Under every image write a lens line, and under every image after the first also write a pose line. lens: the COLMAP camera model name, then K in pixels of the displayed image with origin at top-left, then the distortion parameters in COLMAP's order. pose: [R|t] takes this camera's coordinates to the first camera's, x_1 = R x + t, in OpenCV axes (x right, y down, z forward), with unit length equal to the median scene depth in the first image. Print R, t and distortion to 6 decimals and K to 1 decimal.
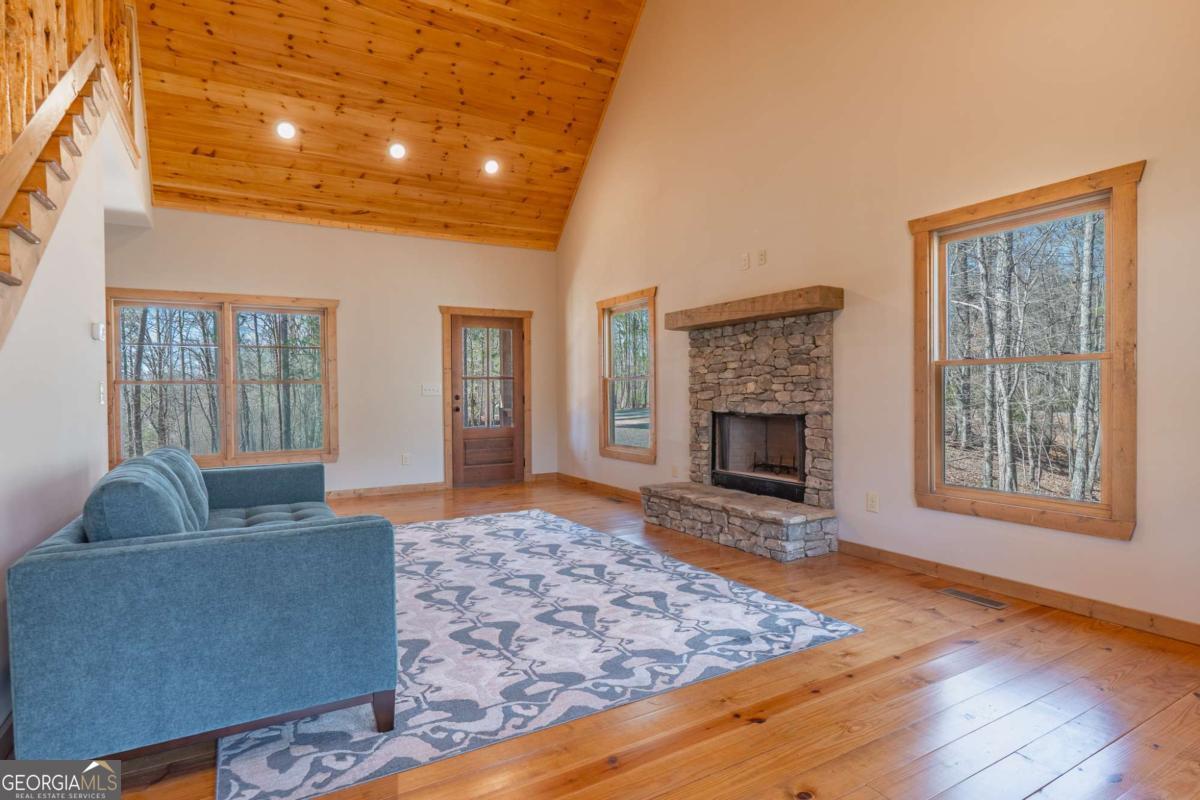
lens RADIAL K [[630.9, 0, 600.0], [0, 630.9, 400.0], [0, 0, 1]] dist [-0.003267, -0.000606]
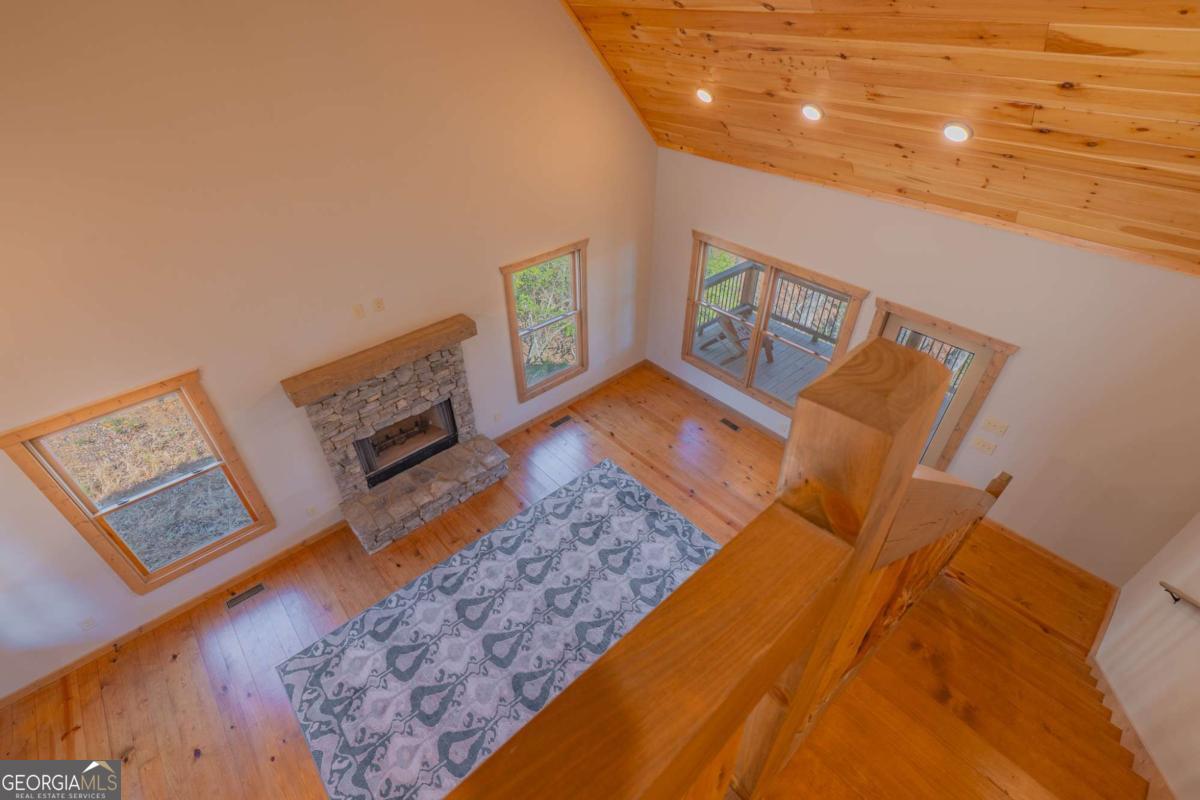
lens RADIAL K [[537.4, 0, 600.0], [0, 537.4, 400.0], [0, 0, 1]] dist [-0.017291, 0.010259]
pose [[-0.203890, -0.589169, 0.781862, -0.729845], [0.016599, 0.796443, 0.604486, -0.730703], [-0.978853, 0.136227, -0.152607, 0.875991]]
